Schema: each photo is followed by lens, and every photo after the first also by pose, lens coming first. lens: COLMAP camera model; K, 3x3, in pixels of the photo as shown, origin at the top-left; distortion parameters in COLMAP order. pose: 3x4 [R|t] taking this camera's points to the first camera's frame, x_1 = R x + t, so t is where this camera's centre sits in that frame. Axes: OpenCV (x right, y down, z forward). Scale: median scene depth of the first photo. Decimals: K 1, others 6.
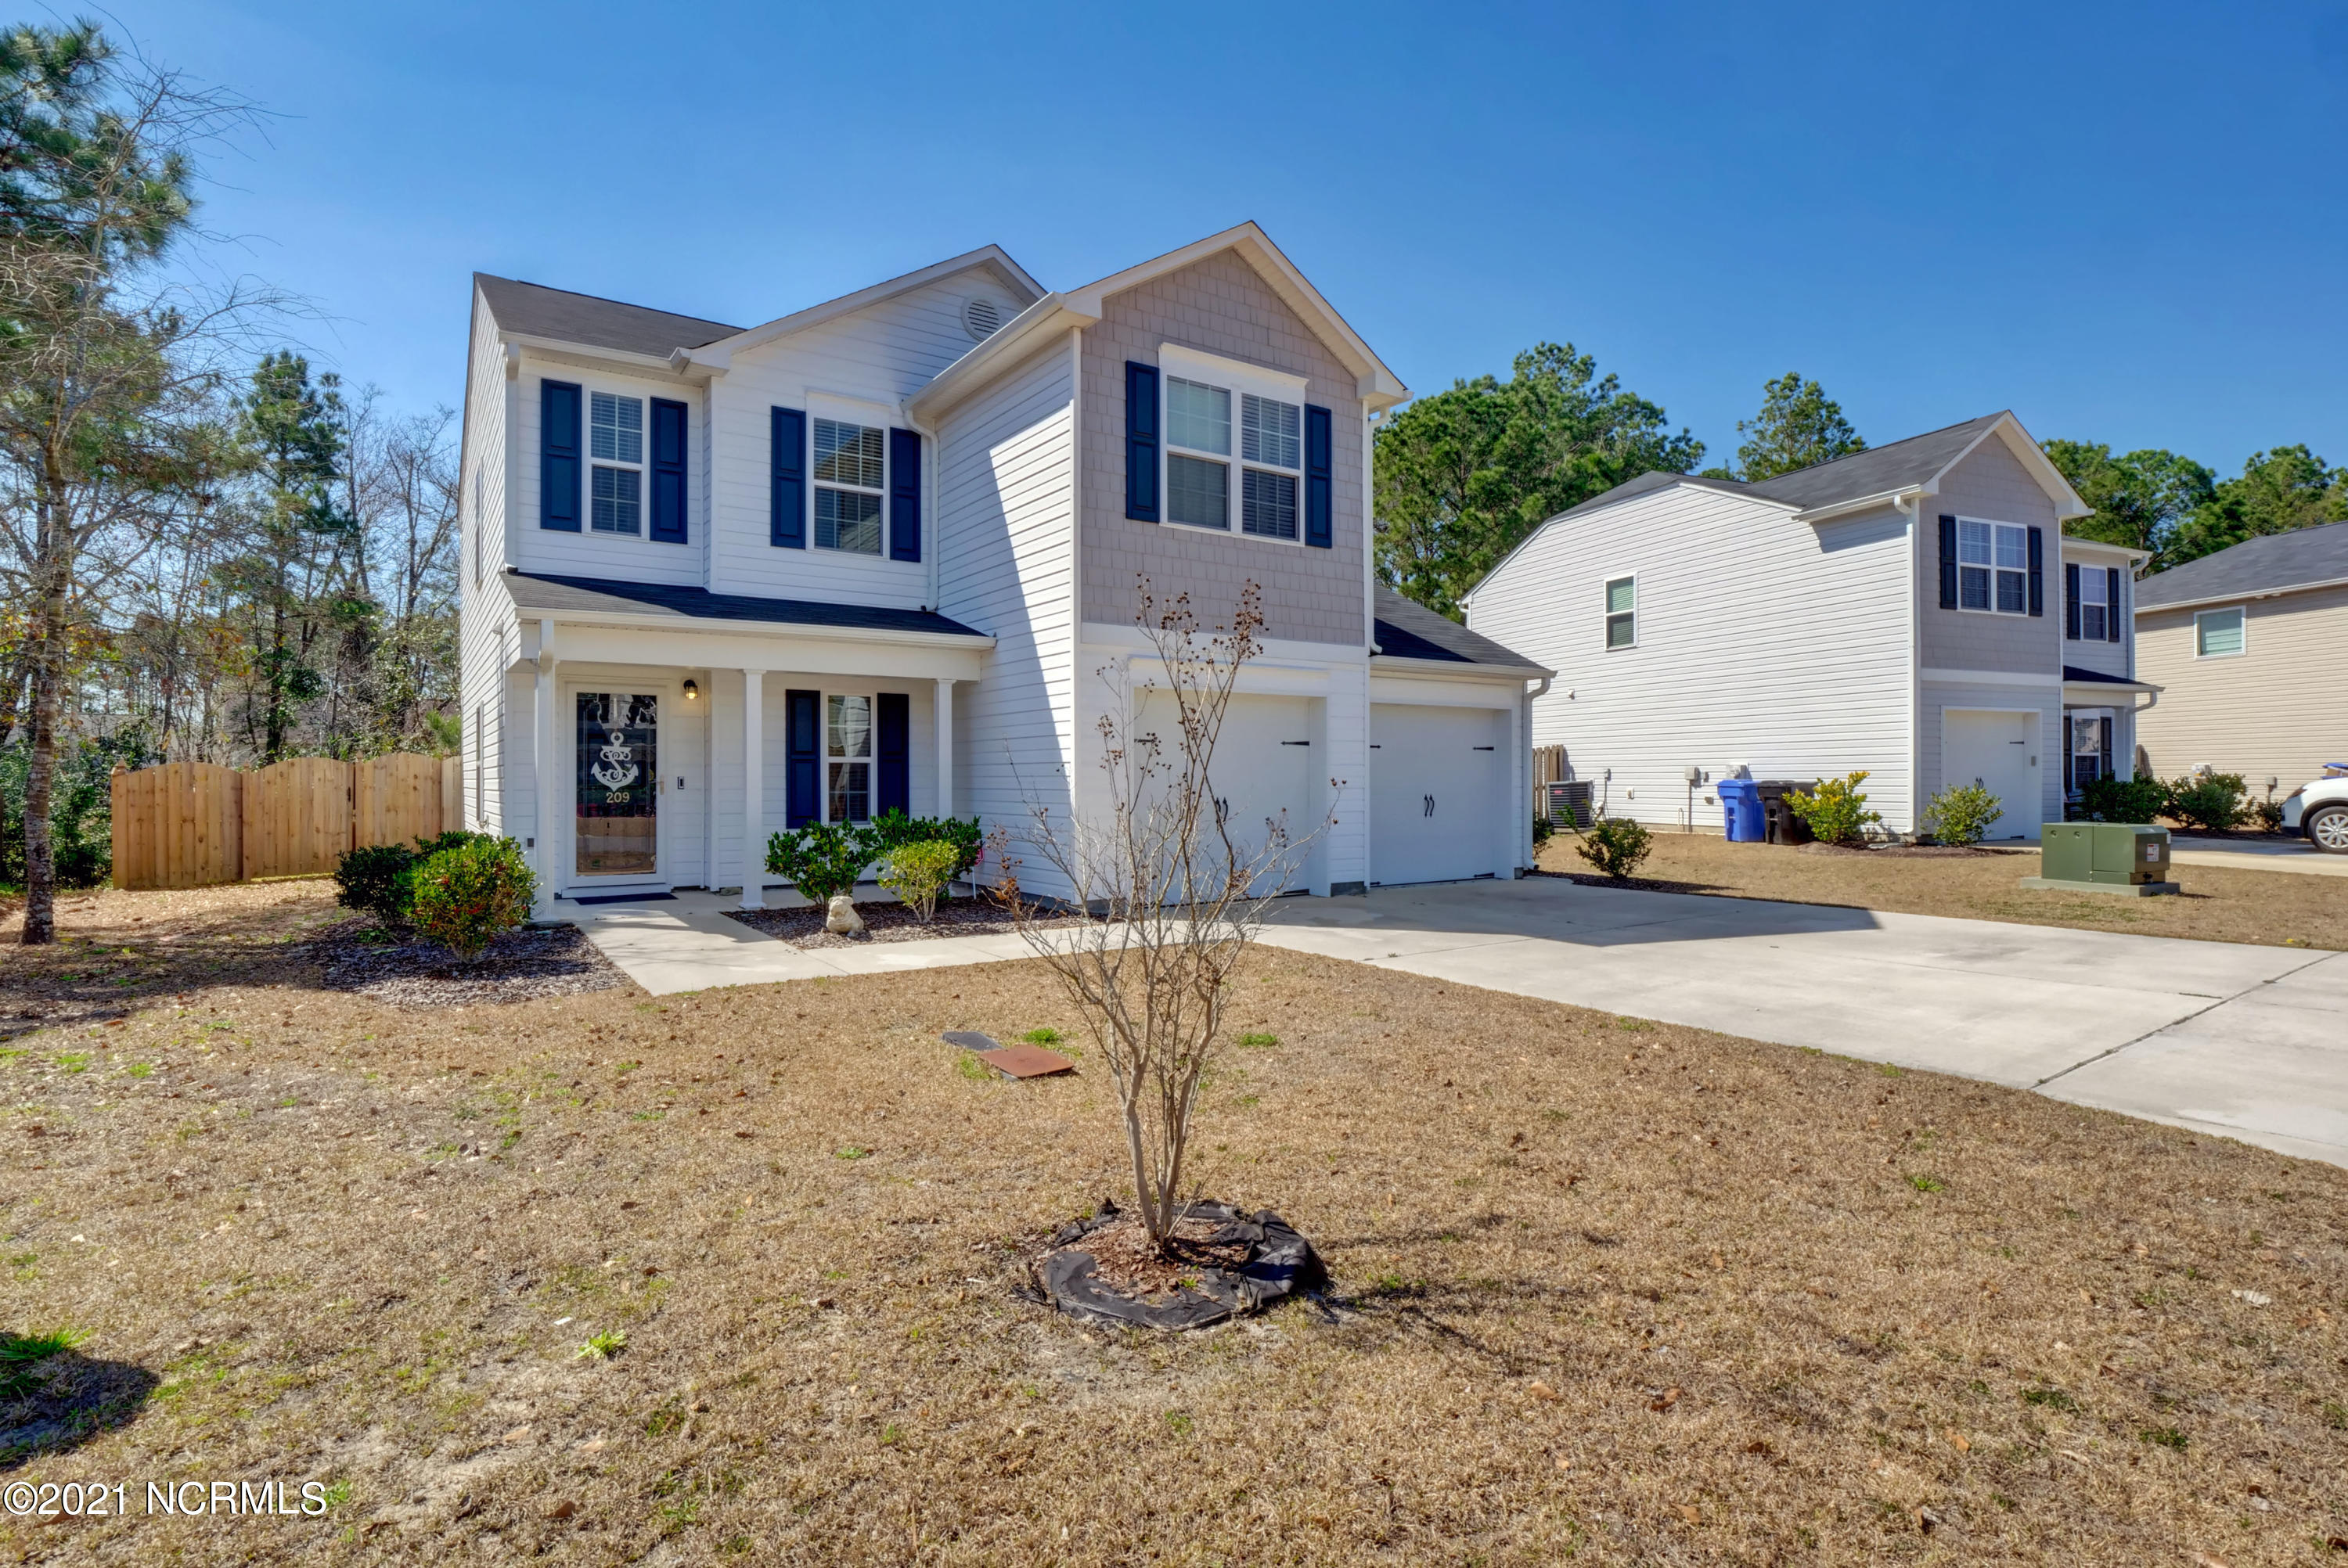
lens RADIAL K [[1140.4, 0, 1167.8], [0, 1140.4, 776.4], [0, 0, 1]] dist [-0.014366, -0.001339]
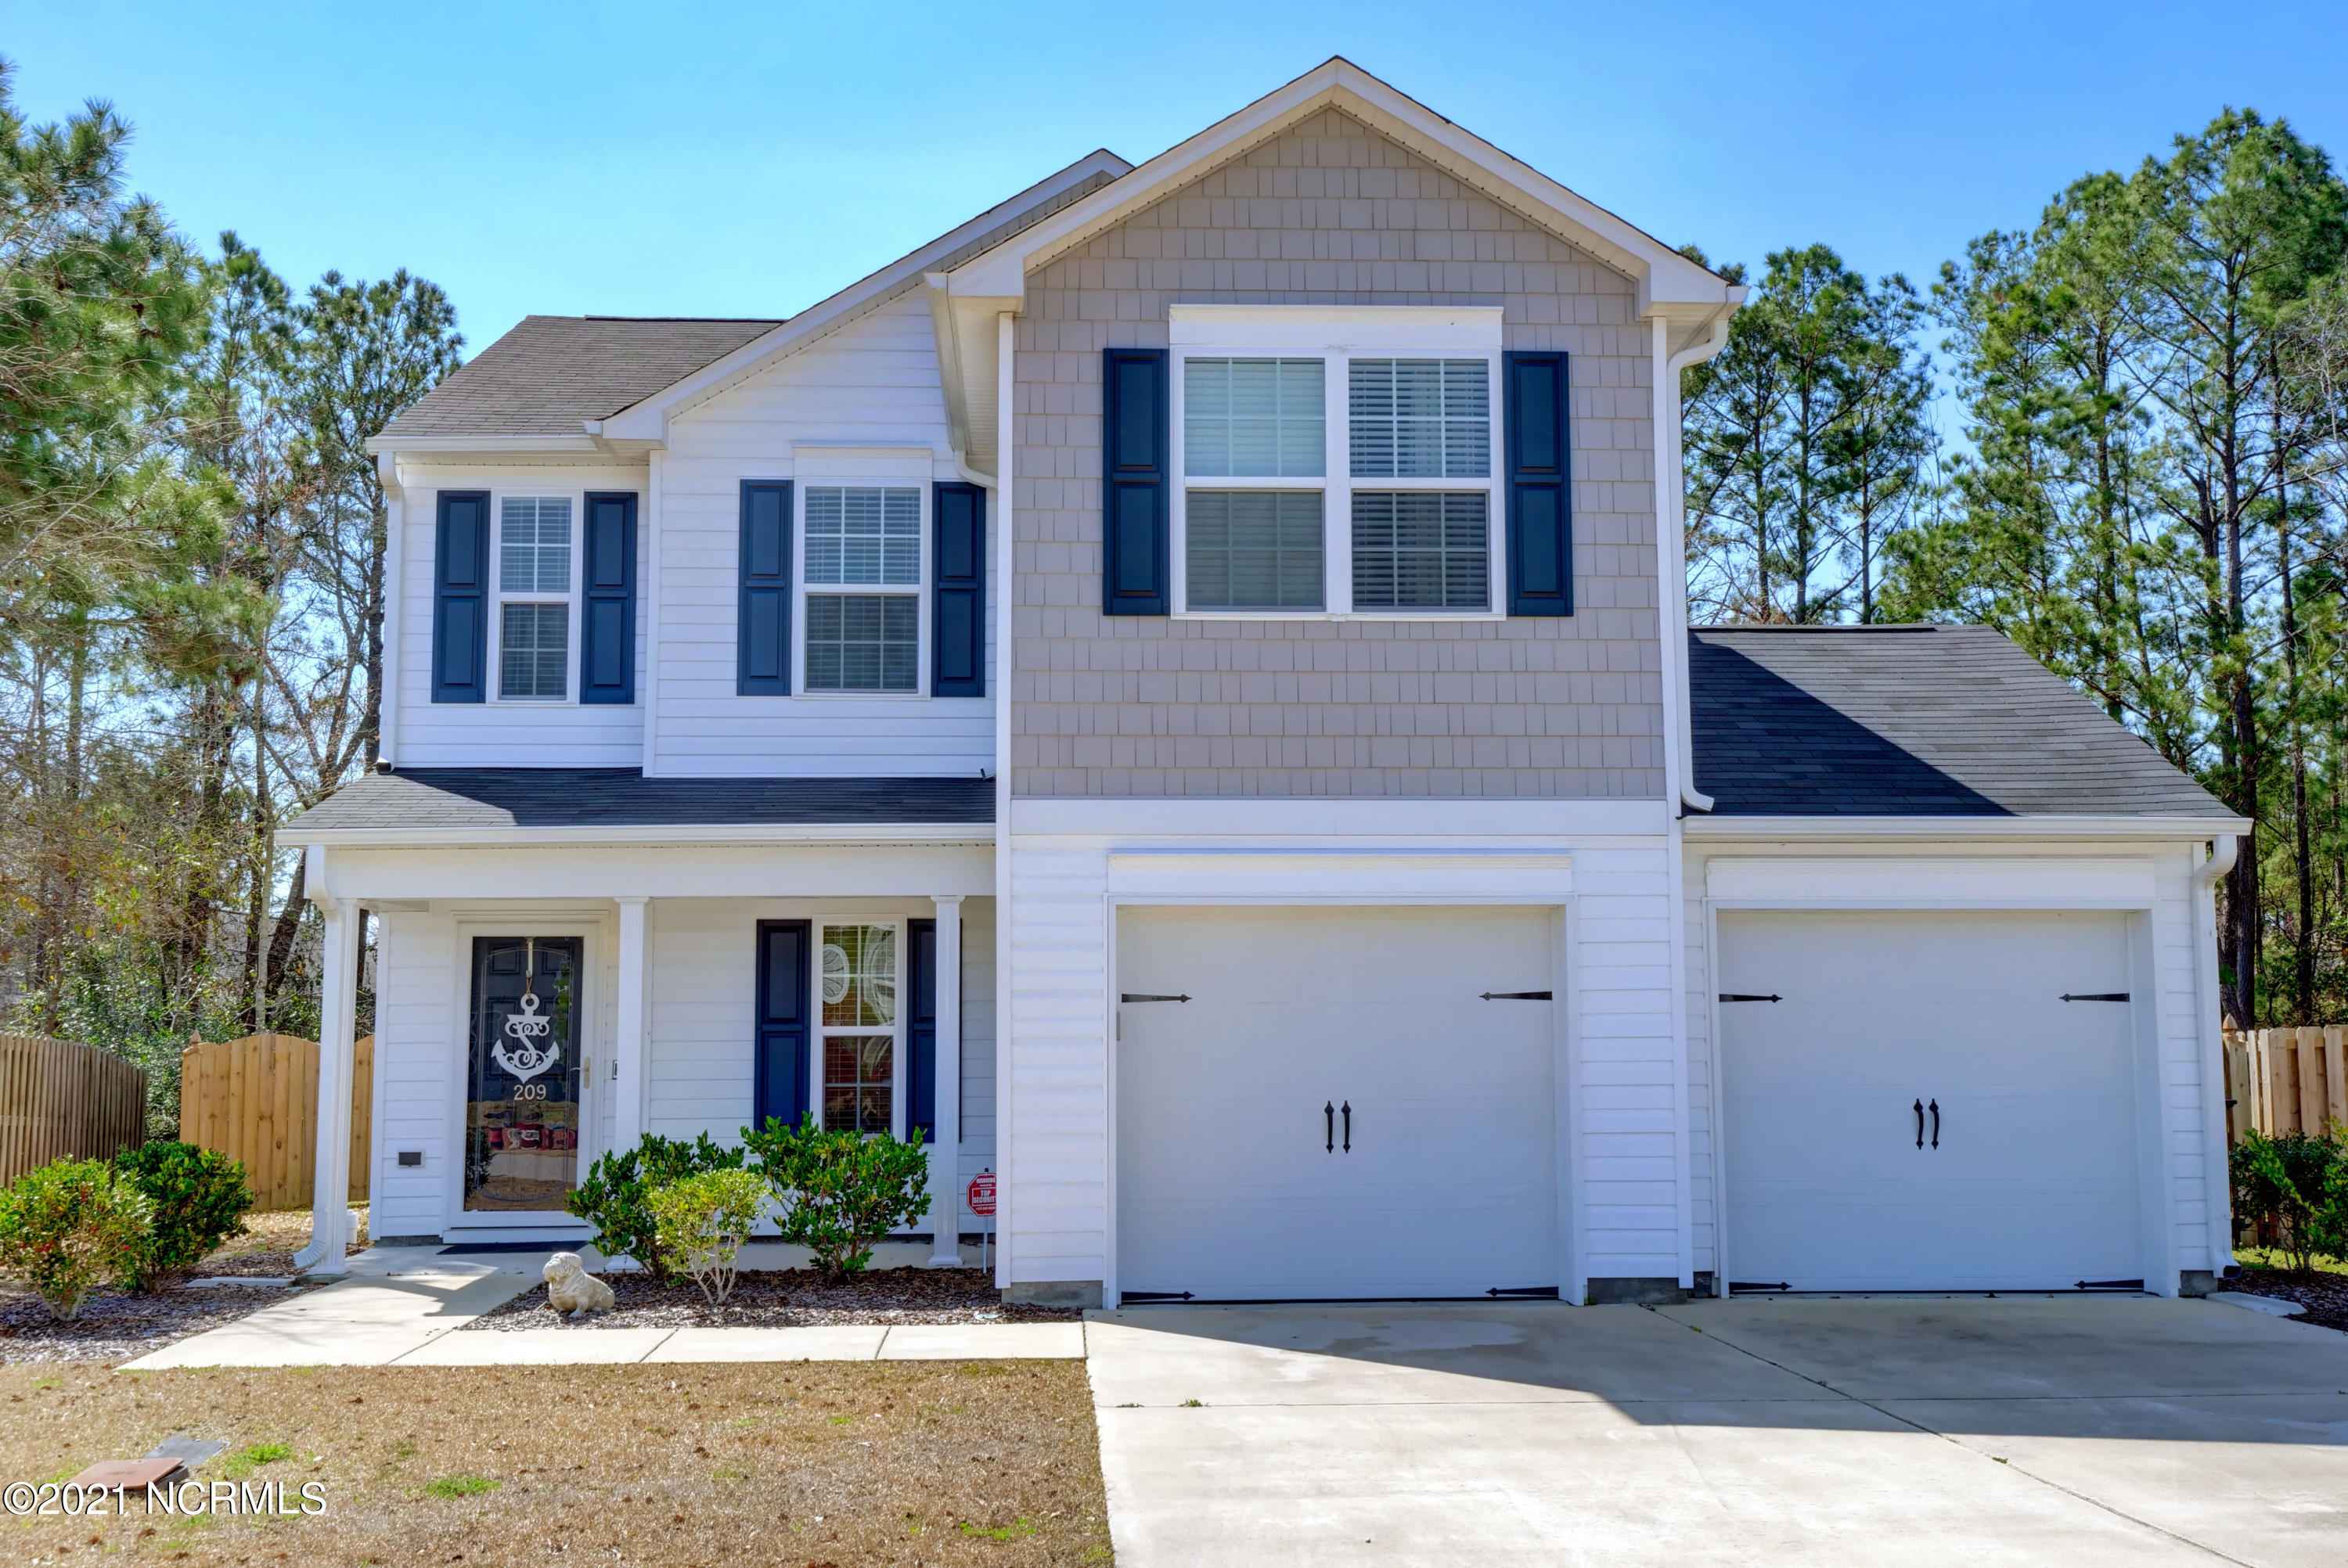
lens RADIAL K [[2414.1, 0, 1173.7], [0, 2414.1, 768.8], [0, 0, 1]] dist [0.009333, 0.002060]
pose [[0.849277, -0.061398, -0.524365, 0.580953], [0.003364, 0.993824, -0.110918, -0.011524], [0.527936, 0.092436, 0.844239, -0.008900]]
